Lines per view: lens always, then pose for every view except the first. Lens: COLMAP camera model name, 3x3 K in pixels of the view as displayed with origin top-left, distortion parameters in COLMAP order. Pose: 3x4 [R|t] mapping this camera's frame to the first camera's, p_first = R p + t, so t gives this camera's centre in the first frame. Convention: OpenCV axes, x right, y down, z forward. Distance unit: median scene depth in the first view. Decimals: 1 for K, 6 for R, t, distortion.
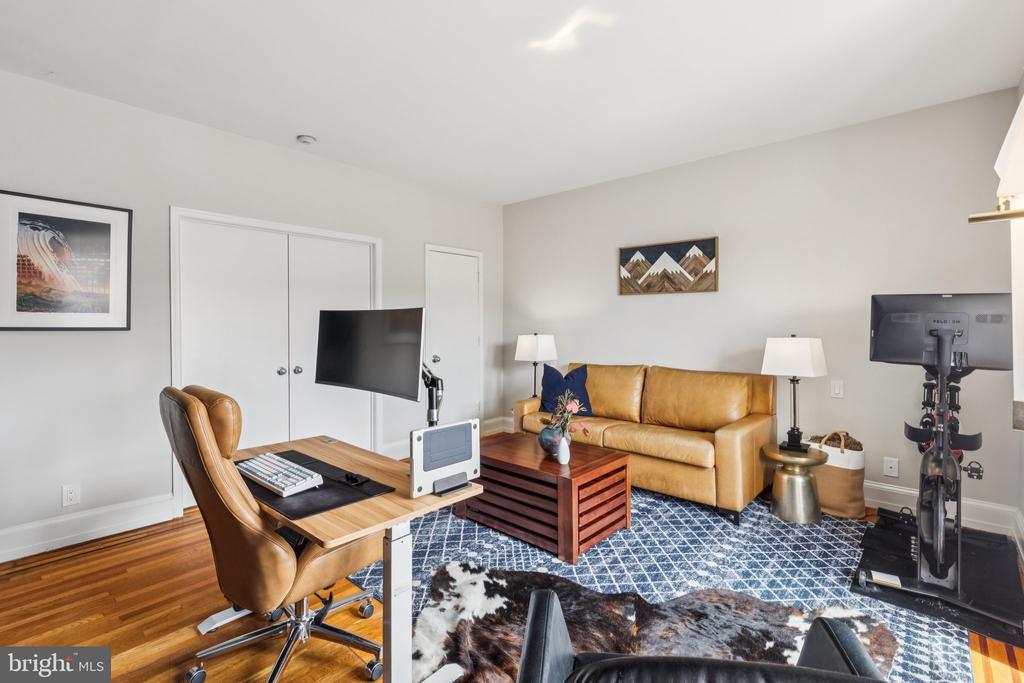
lens RADIAL K [[460.7, 0, 514.5], [0, 460.7, 343.7], [0, 0, 1]] dist [0.003018, 0.000200]
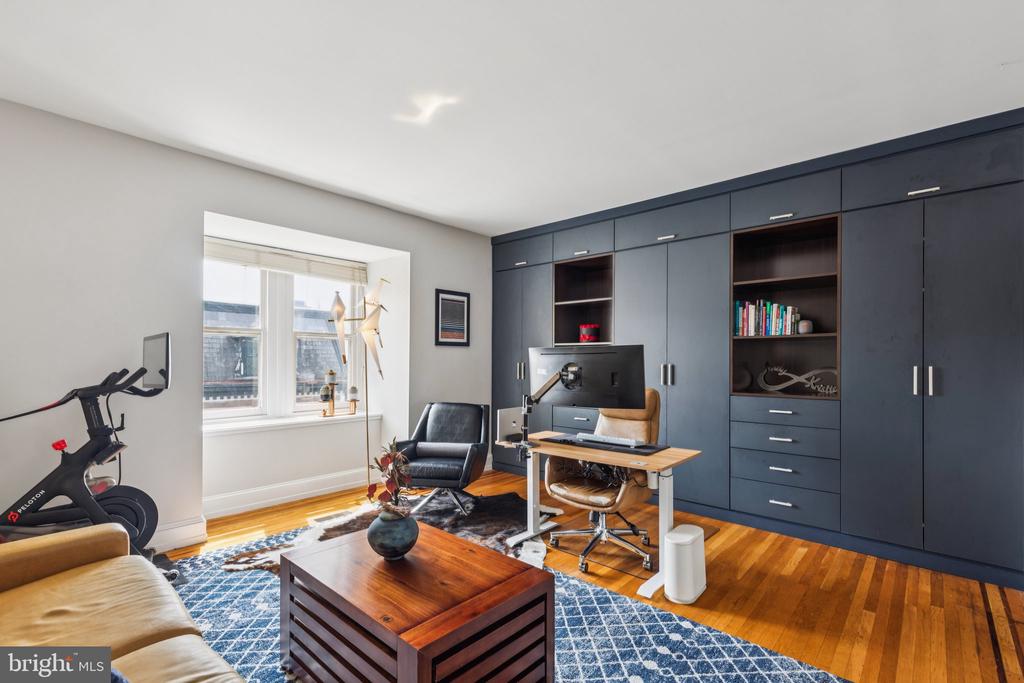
lens RADIAL K [[460.7, 0, 514.5], [0, 460.7, 343.7], [0, 0, 1]] dist [0.003018, 0.000200]
pose [[-0.999981, -0.005156, 0.003366, -0.113760], [-0.005122, 0.999937, 0.009940, -0.095375], [-0.003417, 0.009923, -0.999945, 2.173343]]
